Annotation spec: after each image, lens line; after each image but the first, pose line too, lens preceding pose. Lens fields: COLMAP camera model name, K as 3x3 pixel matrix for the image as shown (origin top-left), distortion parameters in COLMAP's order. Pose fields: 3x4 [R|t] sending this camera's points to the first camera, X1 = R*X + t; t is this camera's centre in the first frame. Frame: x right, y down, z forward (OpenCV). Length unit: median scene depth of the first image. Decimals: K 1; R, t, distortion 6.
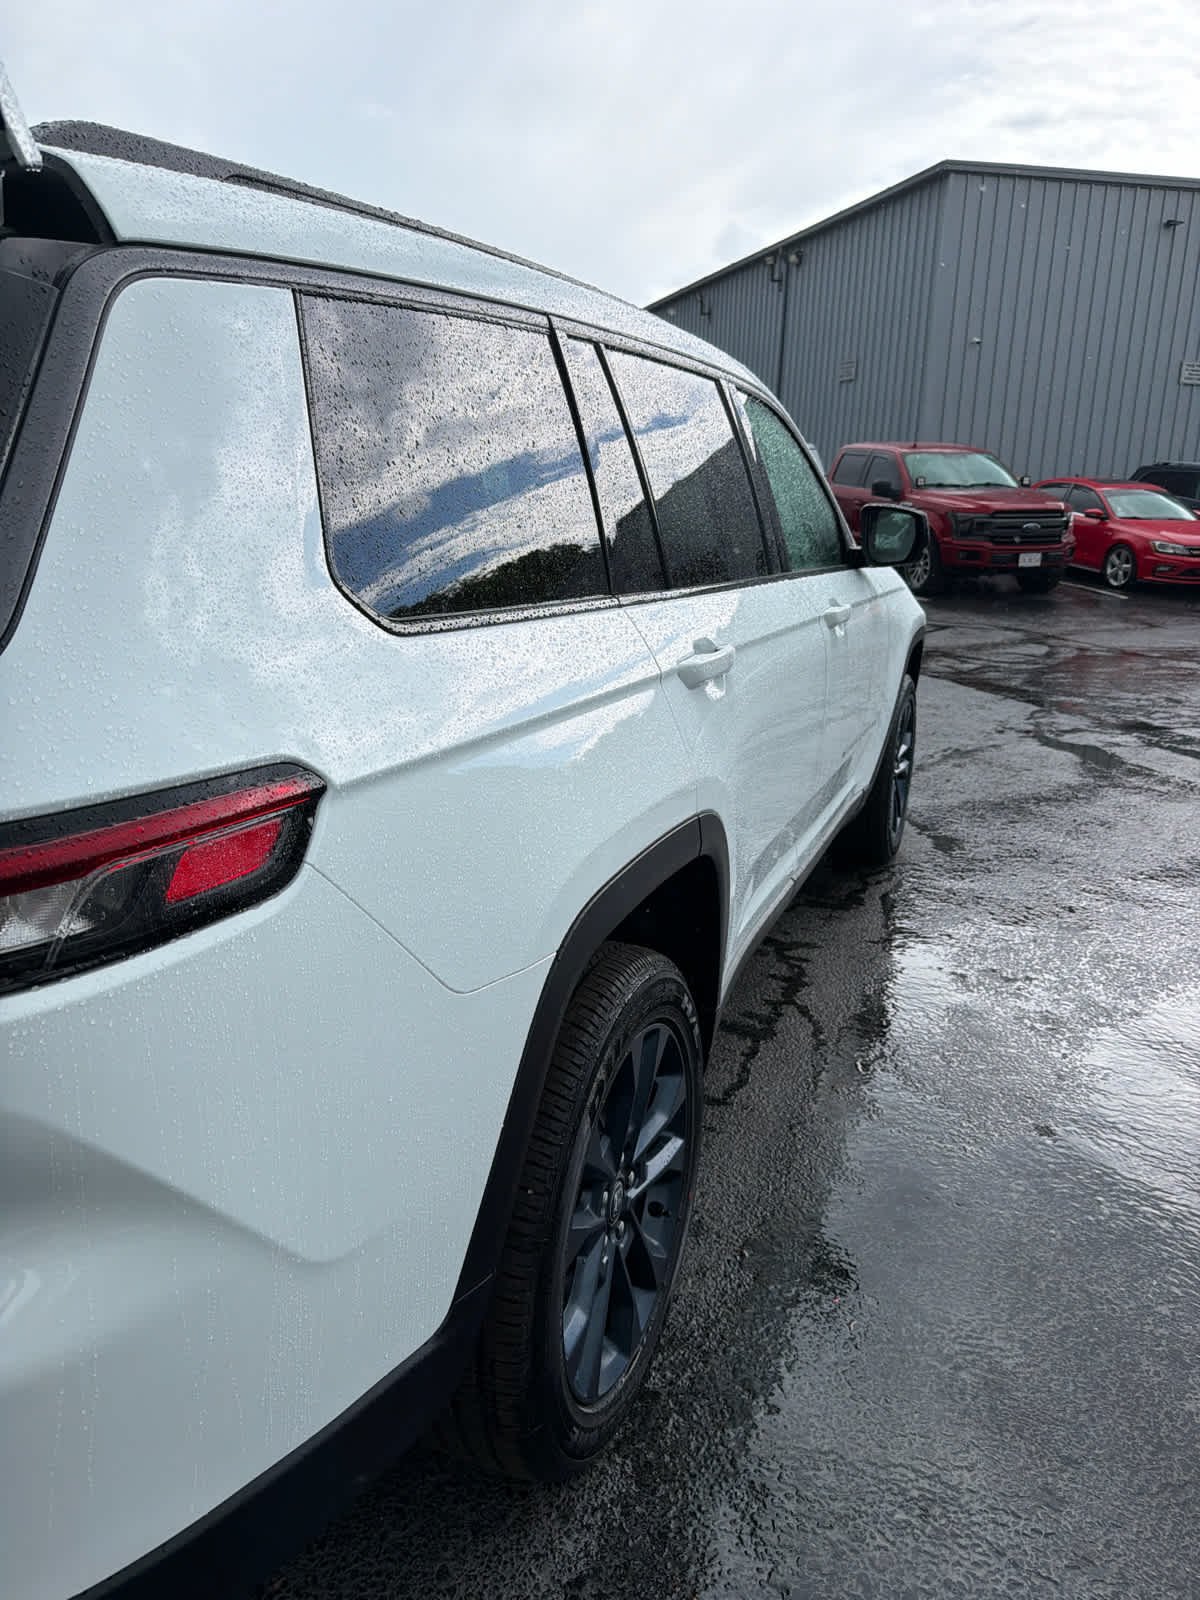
lens RADIAL K [[1136.8, 0, 600.0], [0, 1136.8, 800.0], [0, 0, 1]] dist [0.032863, -0.028470]
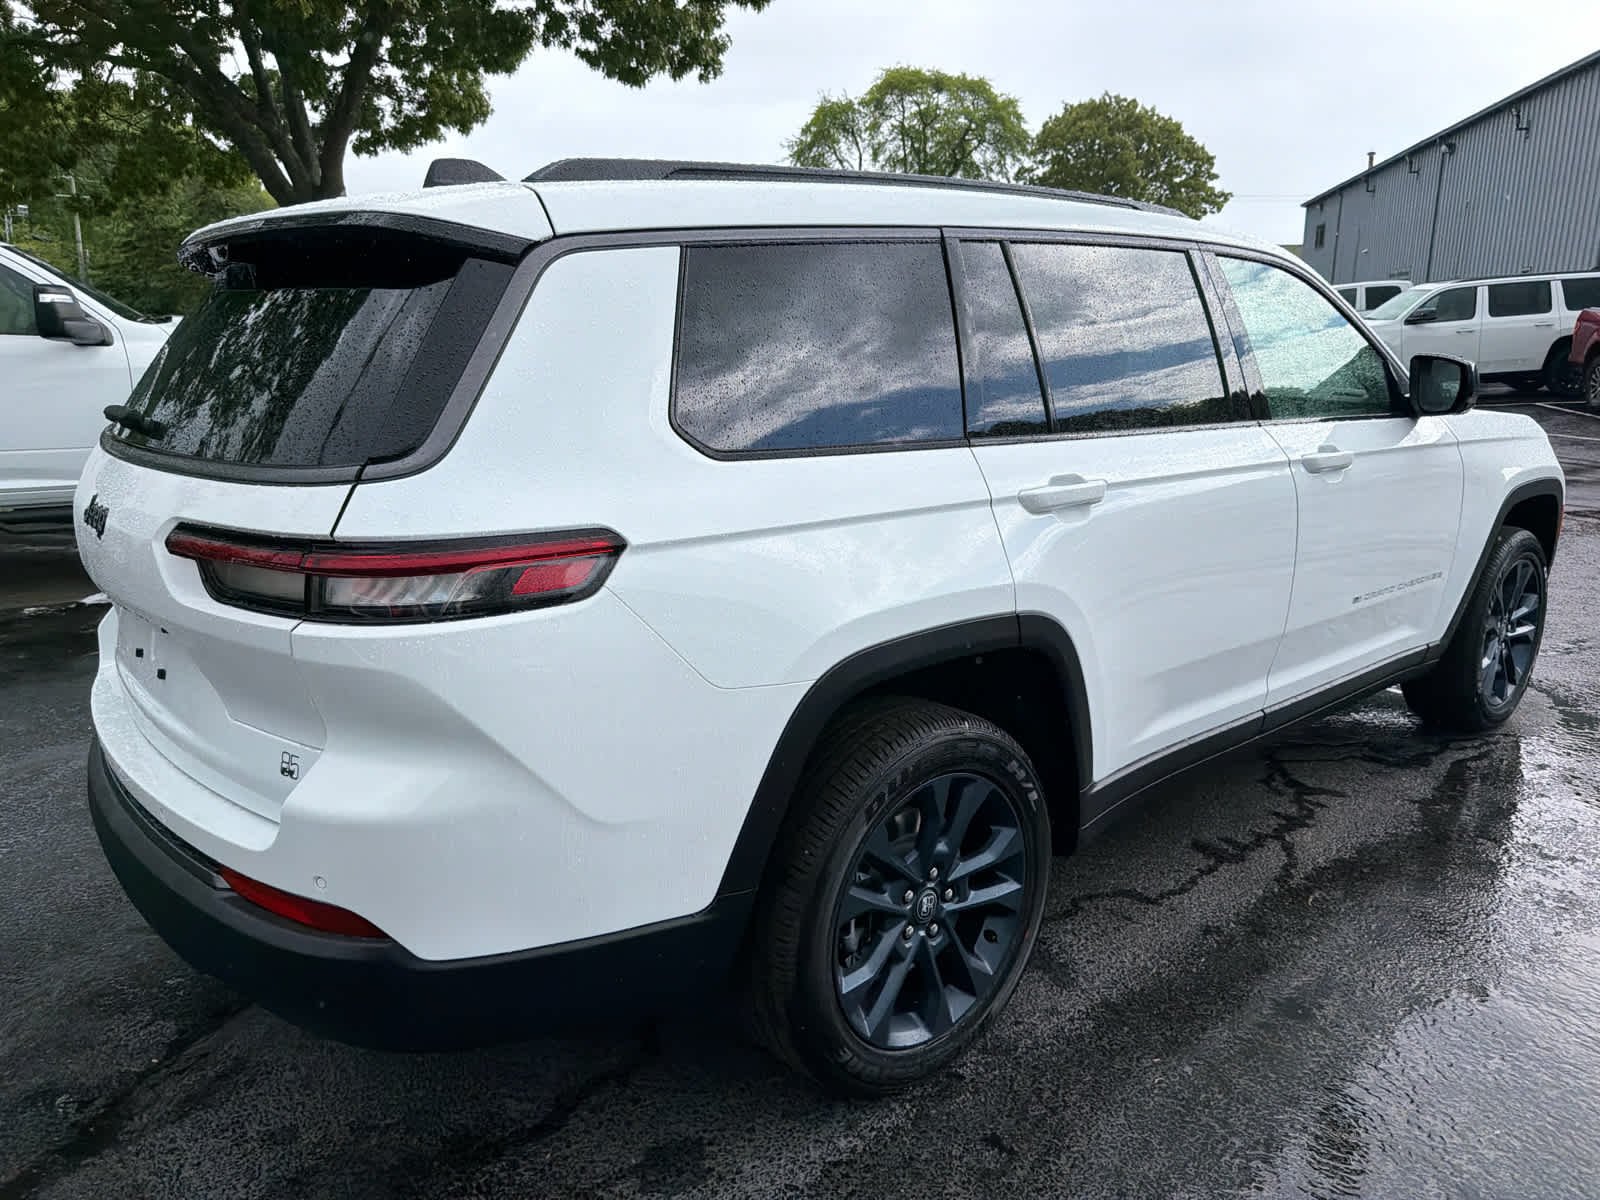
lens RADIAL K [[1136.8, 0, 800.0], [0, 1136.8, 600.0], [0, 0, 1]] dist [0.032863, -0.028470]
pose [[0.876927, 0.069733, -0.475538, 0.433618], [-0.091872, 0.995495, -0.023438, 0.047298], [0.471761, 0.064242, 0.879383, -0.197256]]
